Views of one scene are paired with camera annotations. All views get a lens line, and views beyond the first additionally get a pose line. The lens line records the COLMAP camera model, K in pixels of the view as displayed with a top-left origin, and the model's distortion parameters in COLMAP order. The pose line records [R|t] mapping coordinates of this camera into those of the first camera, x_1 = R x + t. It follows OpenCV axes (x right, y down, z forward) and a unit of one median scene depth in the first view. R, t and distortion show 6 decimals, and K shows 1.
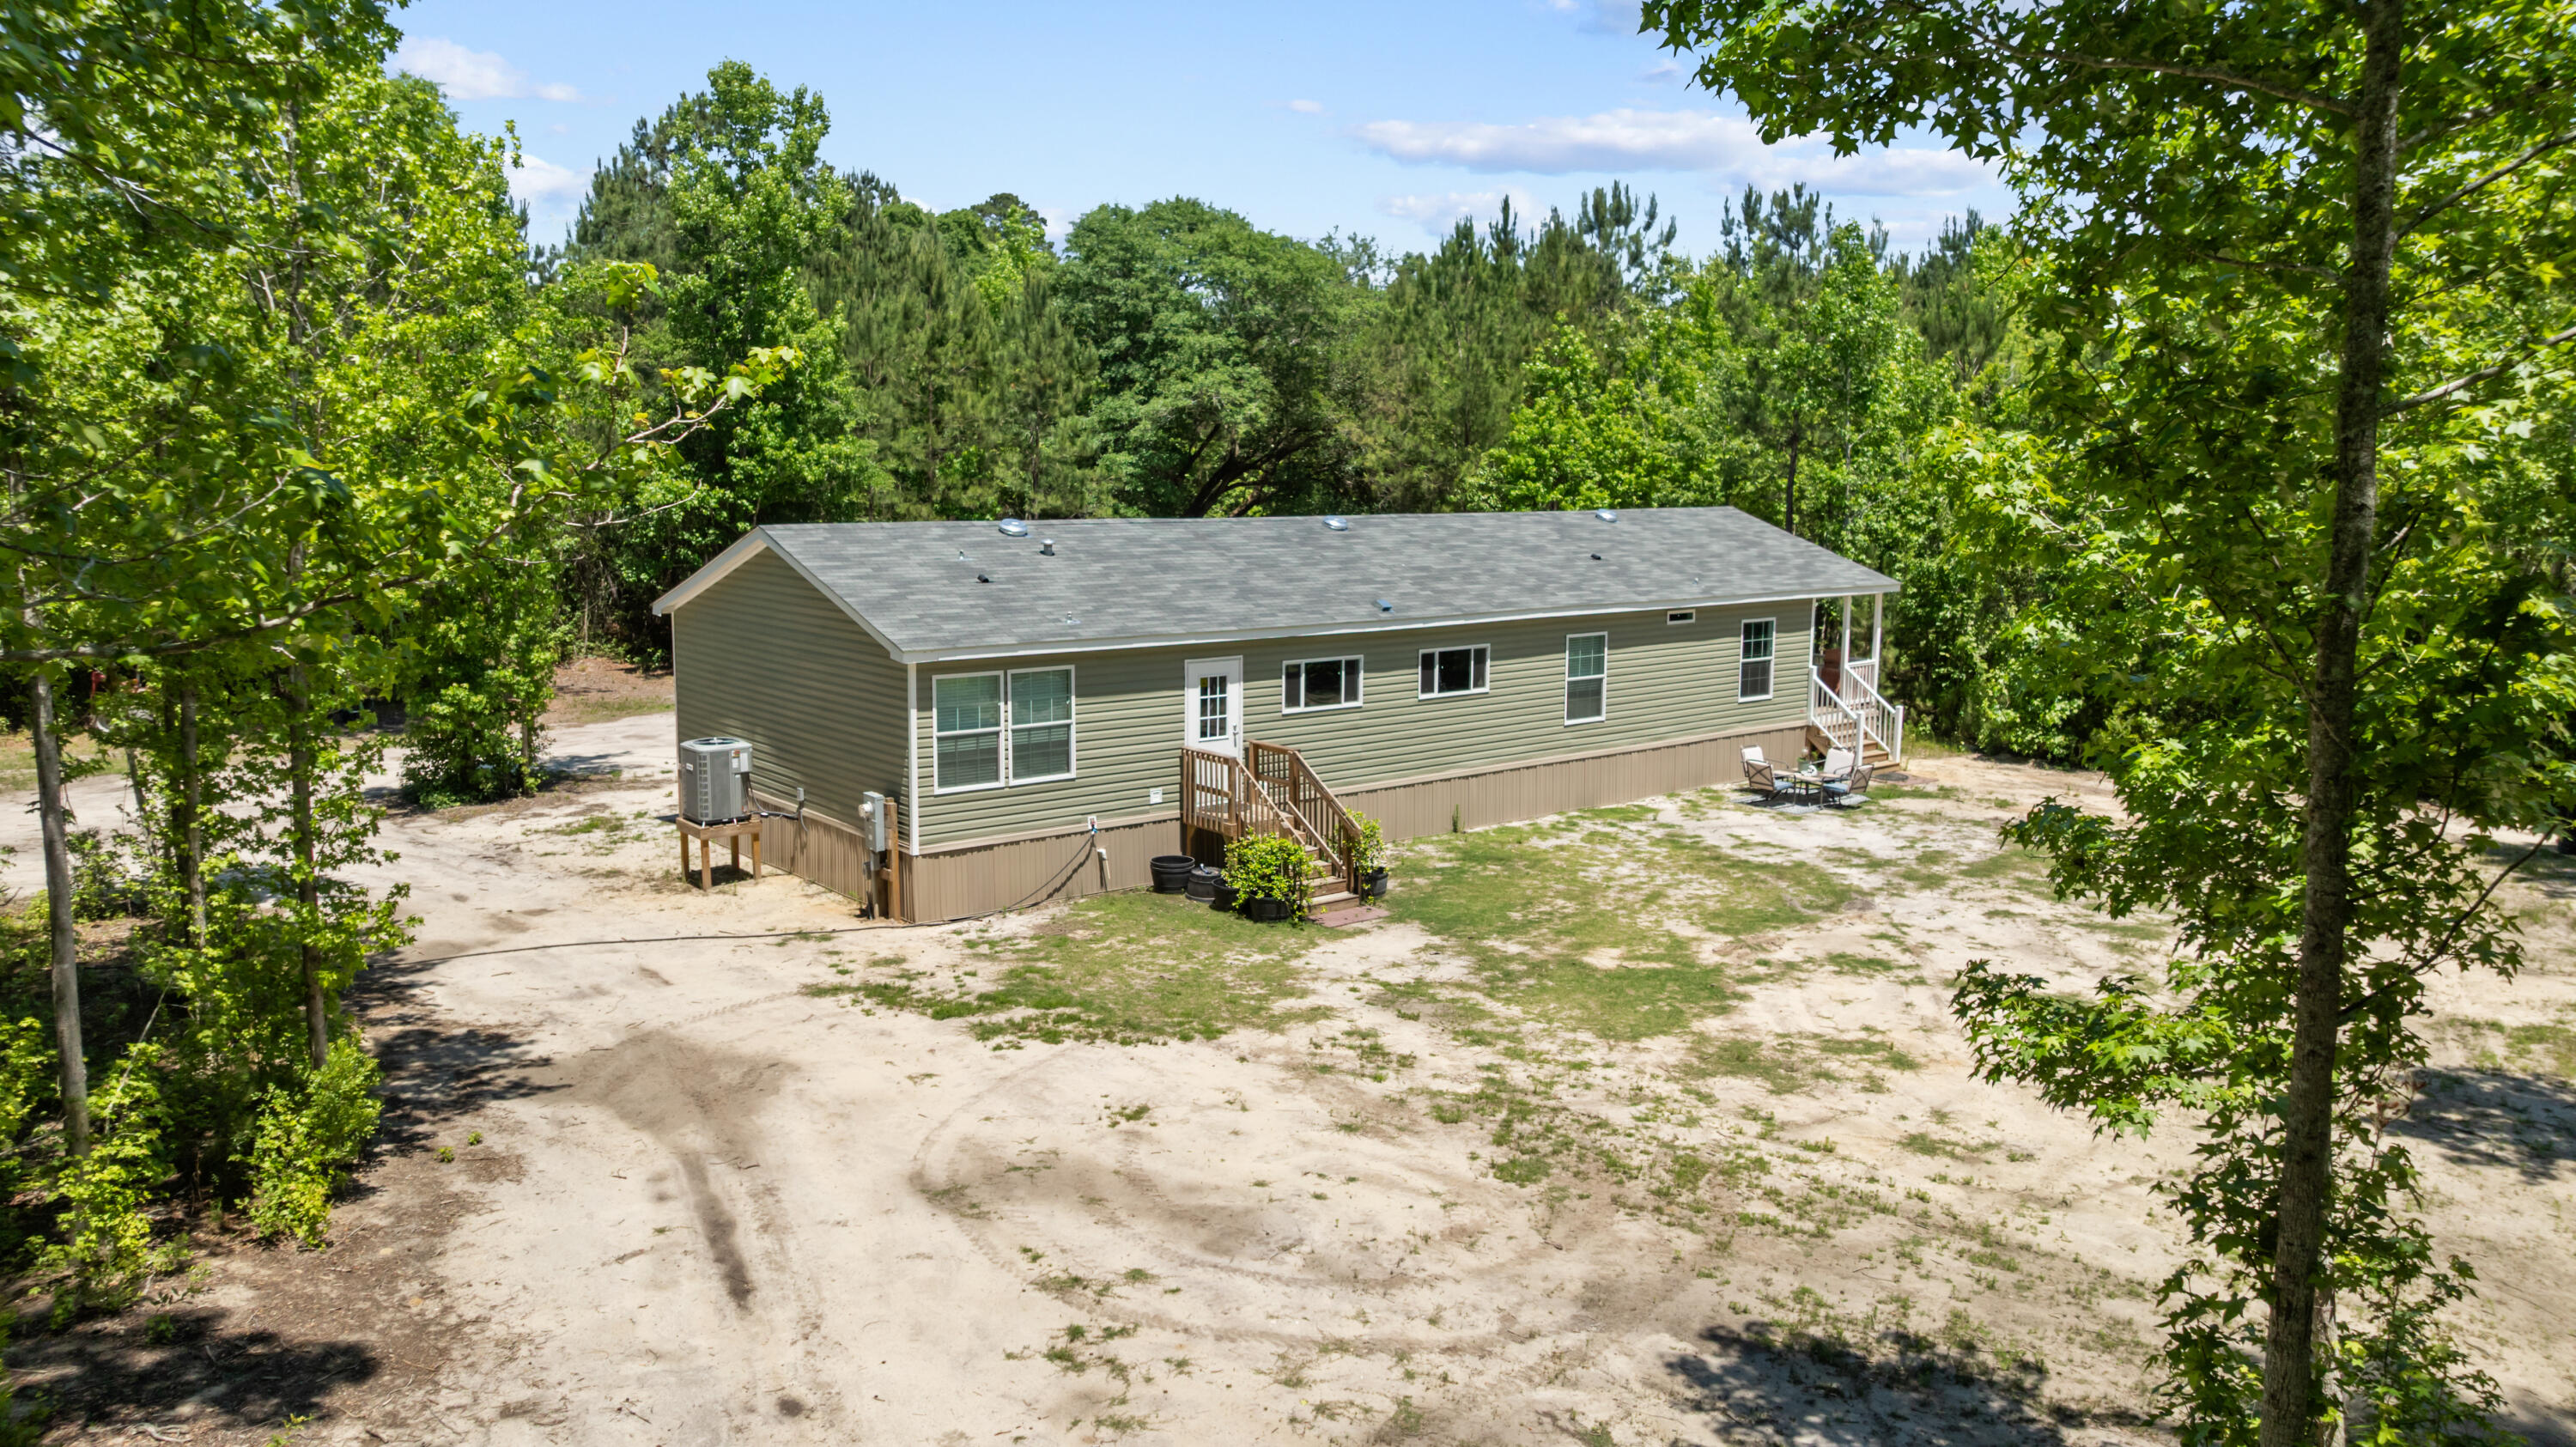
lens RADIAL K [[1892.4, 0, 1287.1], [0, 1892.4, 646.6], [0, 0, 1]] dist [-0.015733, -0.002532]
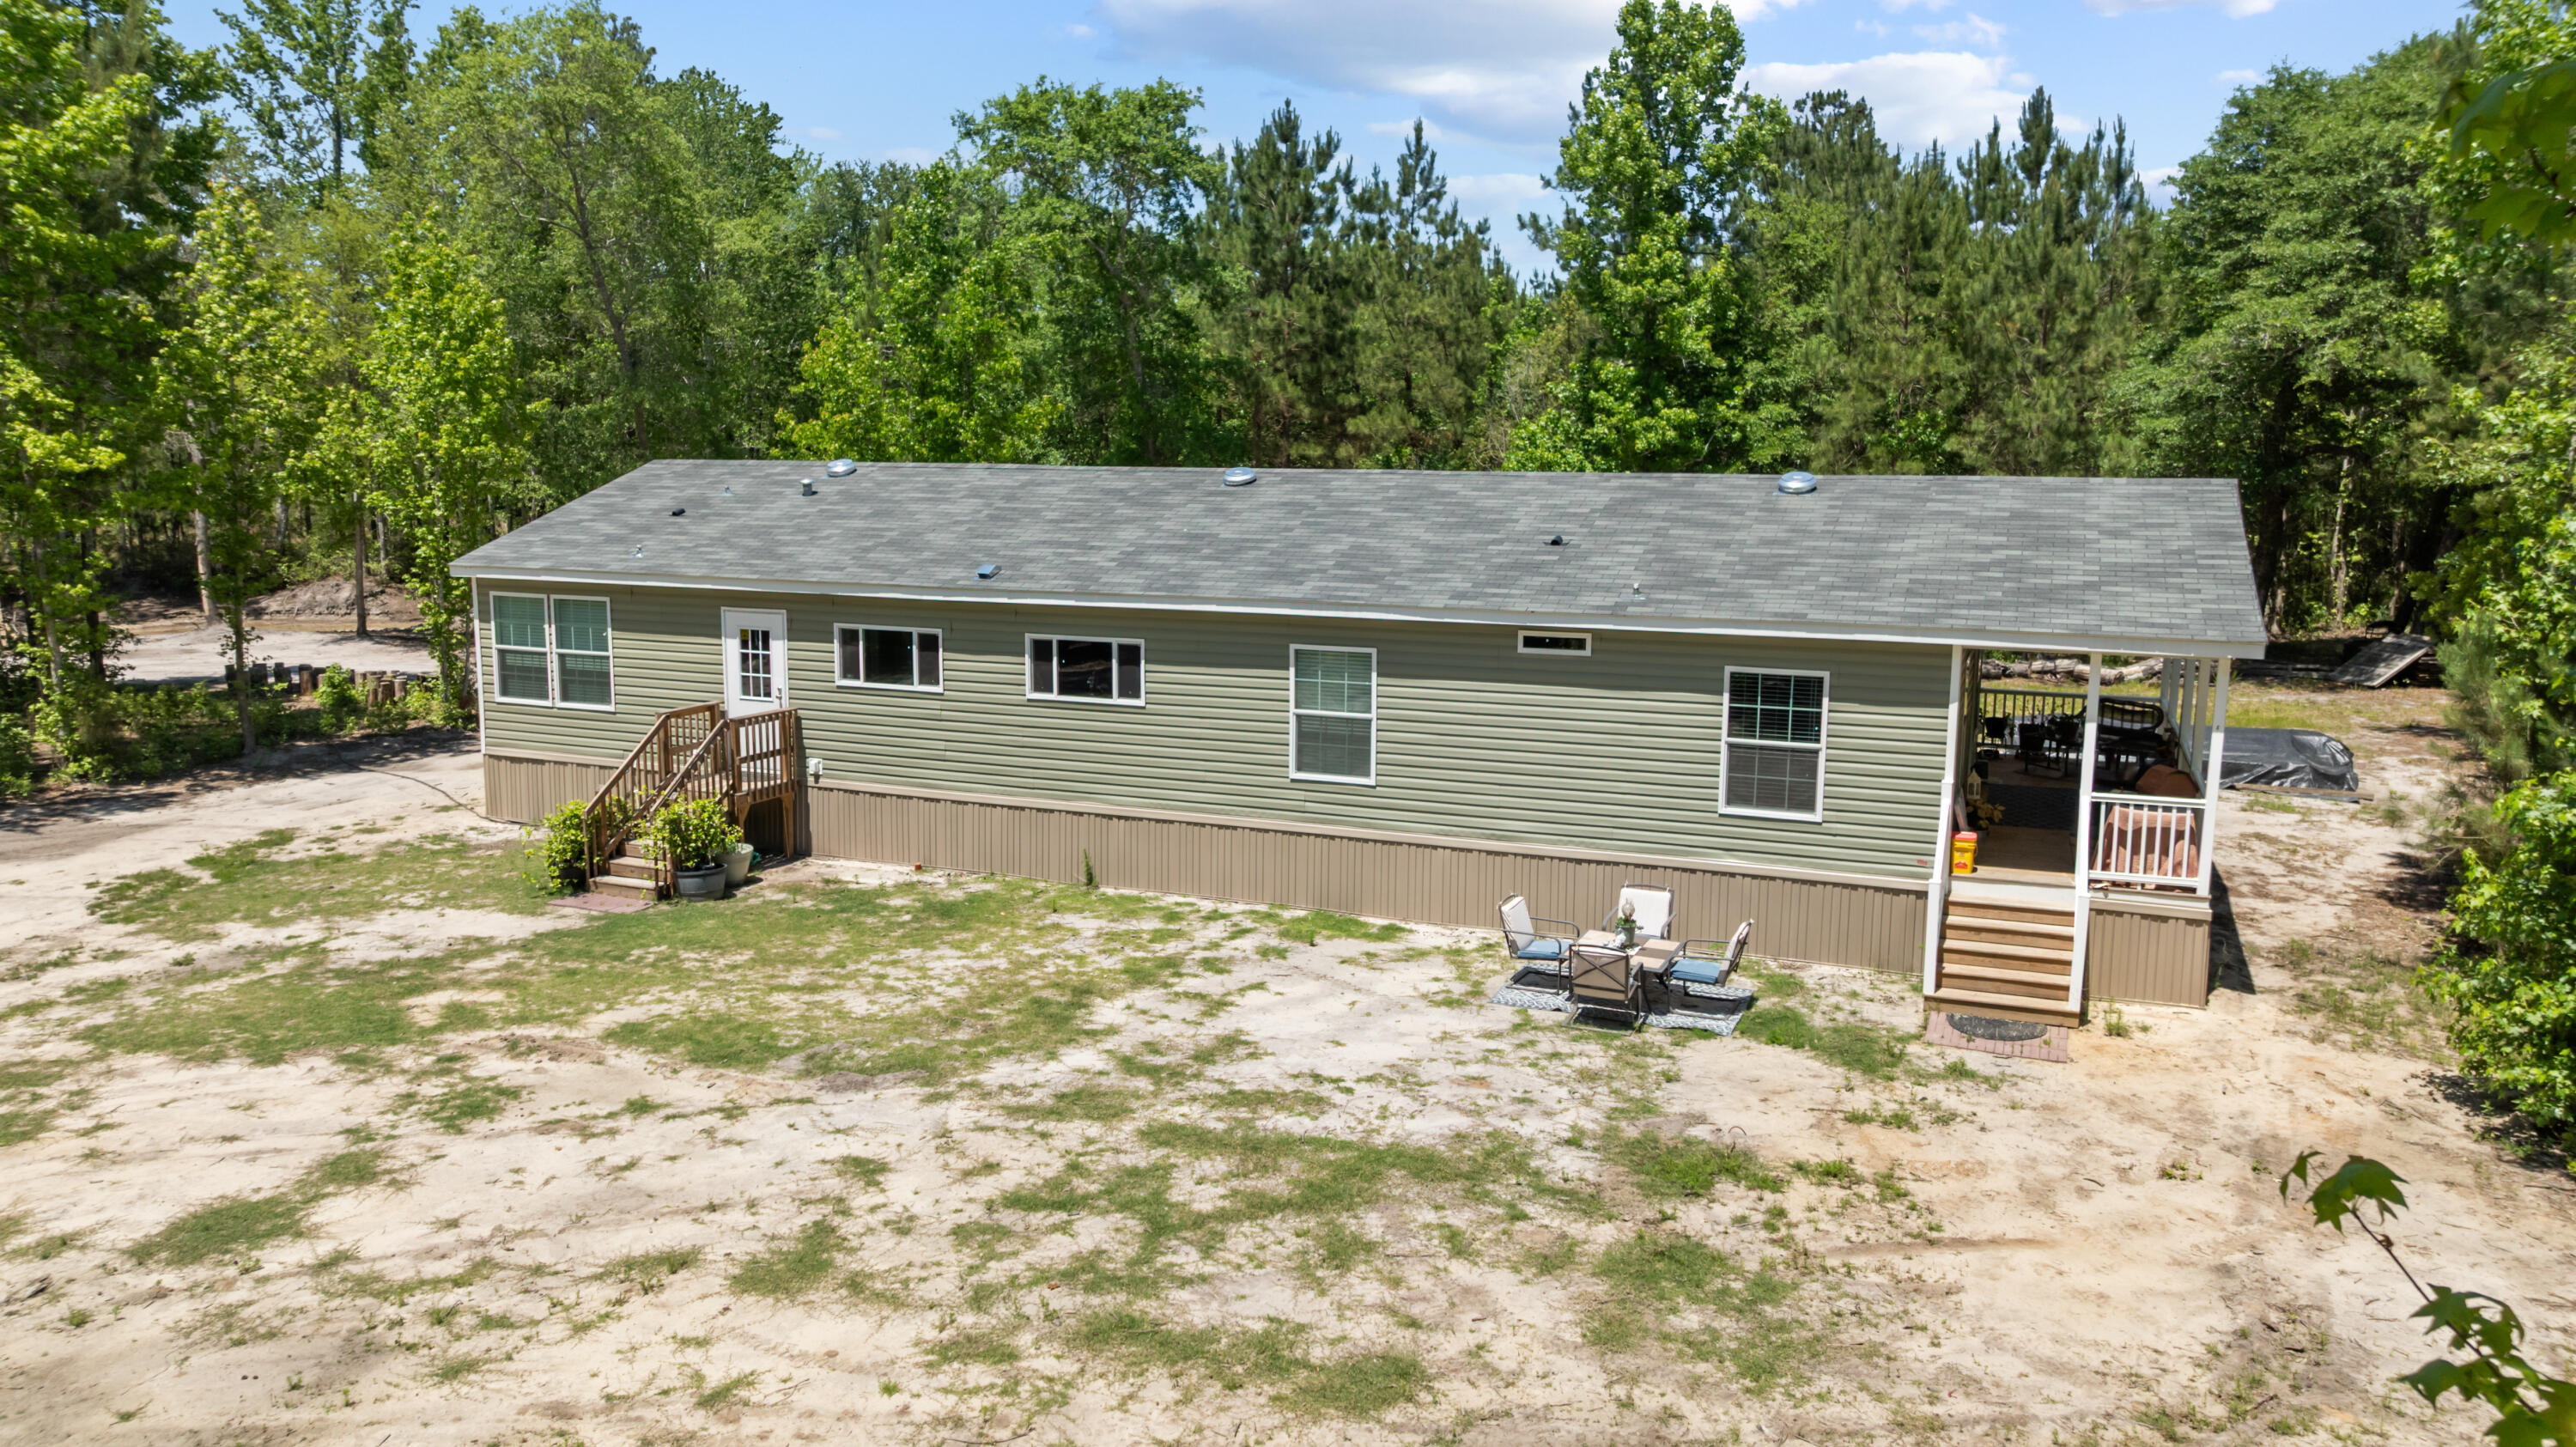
lens RADIAL K [[1860.5, 0, 1292.3], [0, 1860.5, 761.2], [0, 0, 1]] dist [-0.004347, 0.004327]
pose [[0.441627, 0.148075, -0.884895, 0.875795], [-0.091363, 0.988582, 0.119829, -0.052353], [0.892535, 0.027927, 0.450113, 0.838227]]
